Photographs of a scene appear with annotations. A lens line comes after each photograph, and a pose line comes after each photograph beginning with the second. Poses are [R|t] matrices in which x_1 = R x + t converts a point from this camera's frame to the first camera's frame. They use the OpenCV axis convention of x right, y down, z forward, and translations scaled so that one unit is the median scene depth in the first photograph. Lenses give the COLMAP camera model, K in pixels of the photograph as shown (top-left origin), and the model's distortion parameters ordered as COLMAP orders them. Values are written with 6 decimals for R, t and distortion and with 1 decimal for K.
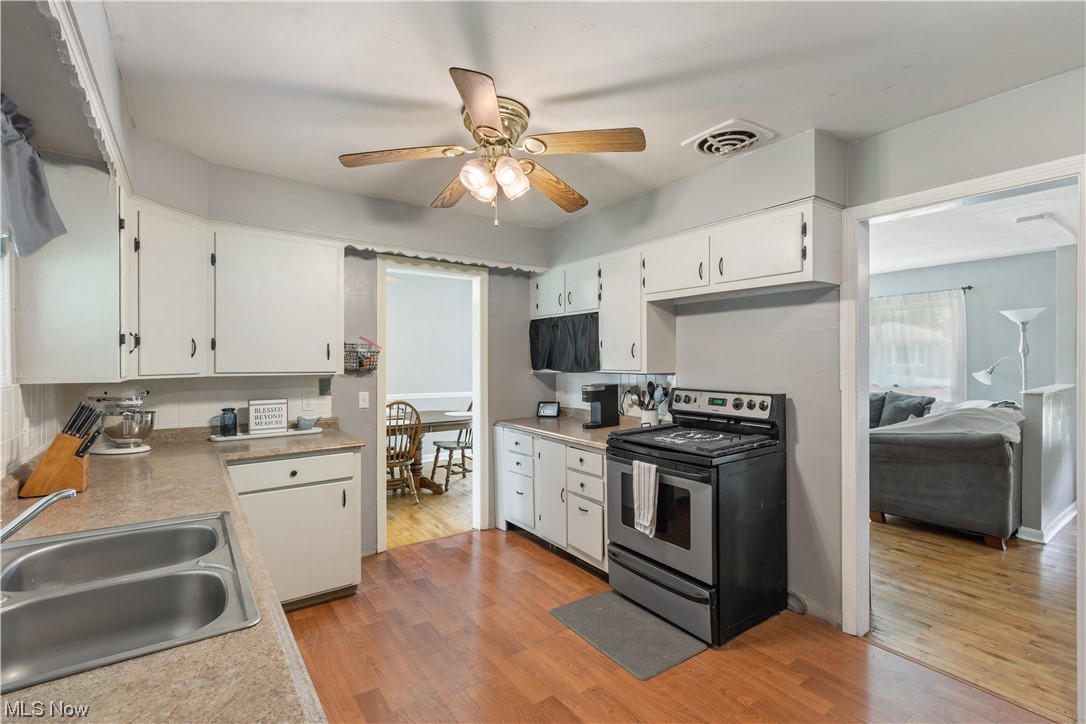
lens RADIAL K [[492.6, 0, 546.0], [0, 492.6, 360.2], [0, 0, 1]] dist [0.003828, 0.000413]
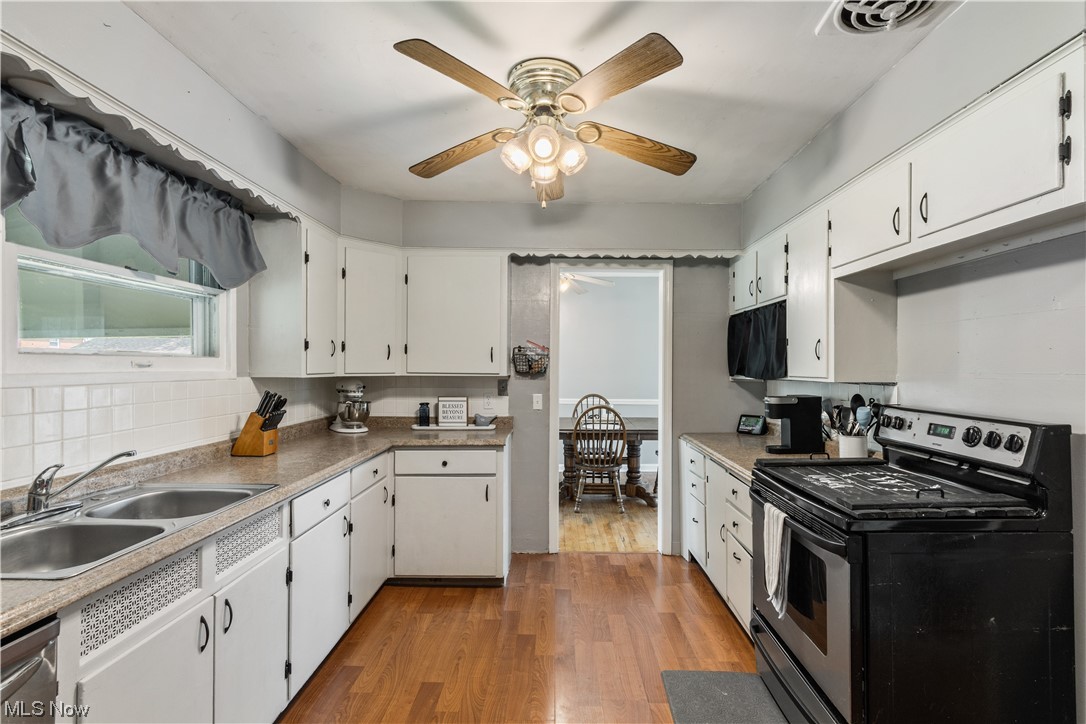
lens RADIAL K [[492.6, 0, 545.2], [0, 492.6, 363.8], [0, 0, 1]] dist [0.003828, 0.000413]
pose [[0.811560, 0.002517, -0.584264, 0.279593], [-0.005642, 0.999978, -0.003529, 0.005883], [0.584242, 0.006161, 0.811556, 0.195181]]
